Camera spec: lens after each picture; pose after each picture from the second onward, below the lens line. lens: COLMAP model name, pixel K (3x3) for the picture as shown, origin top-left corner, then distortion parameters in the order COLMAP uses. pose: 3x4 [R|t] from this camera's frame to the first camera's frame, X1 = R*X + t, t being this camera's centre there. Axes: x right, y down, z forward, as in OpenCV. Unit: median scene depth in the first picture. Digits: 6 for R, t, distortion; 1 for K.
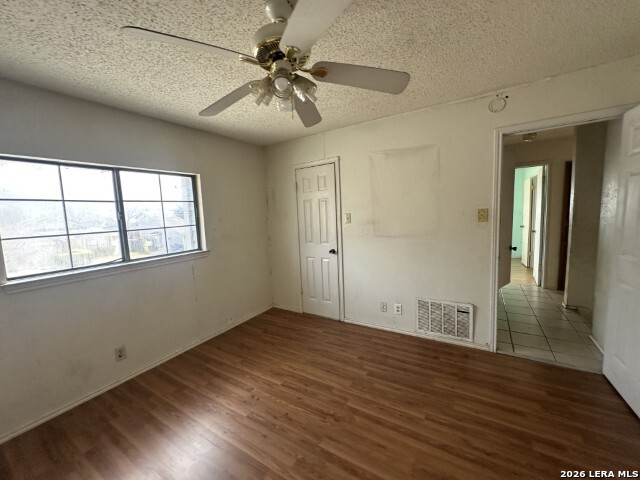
lens RADIAL K [[260.4, 0, 310.3], [0, 260.4, 239.9], [0, 0, 1]] dist [-0.000178, 0.000037]
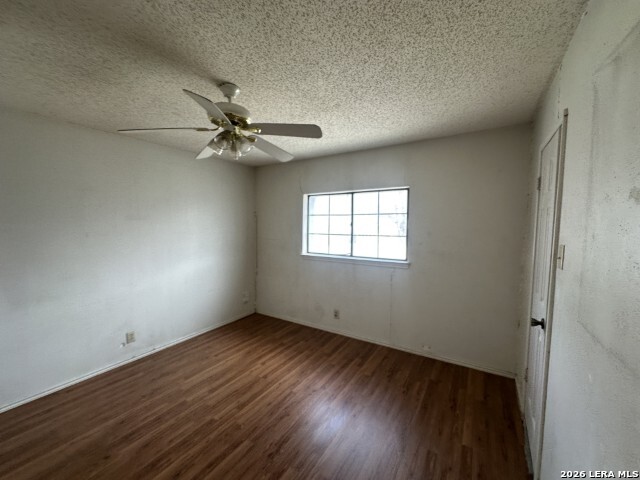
lens RADIAL K [[256.1, 0, 320.0], [0, 256.1, 237.0], [0, 0, 1]] dist [-0.000566, 0.000098]
pose [[0.011818, 0.103653, -0.994543, 0.633335], [-0.106123, 0.989125, 0.101827, -0.136359], [0.994283, 0.104341, 0.022689, 0.721509]]
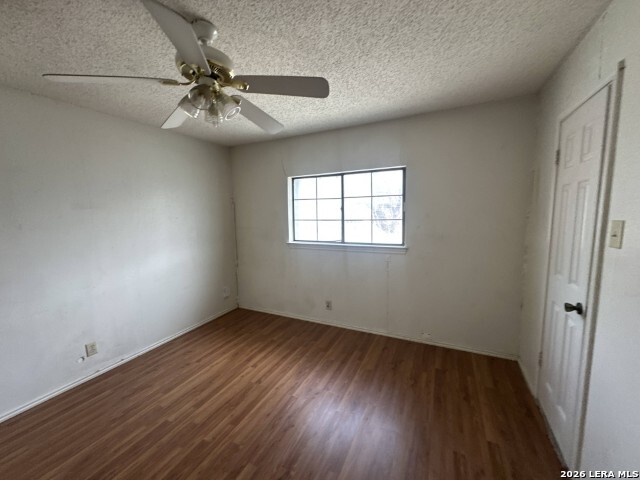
lens RADIAL K [[254.2, 0, 319.3], [0, 254.2, 238.6], [0, 0, 1]] dist [-0.000489, 0.000170]
pose [[0.120628, 0.155994, -0.980365, 0.512954], [-0.086606, 0.985464, 0.146149, -0.110083], [0.988913, 0.067275, 0.132385, 0.649340]]
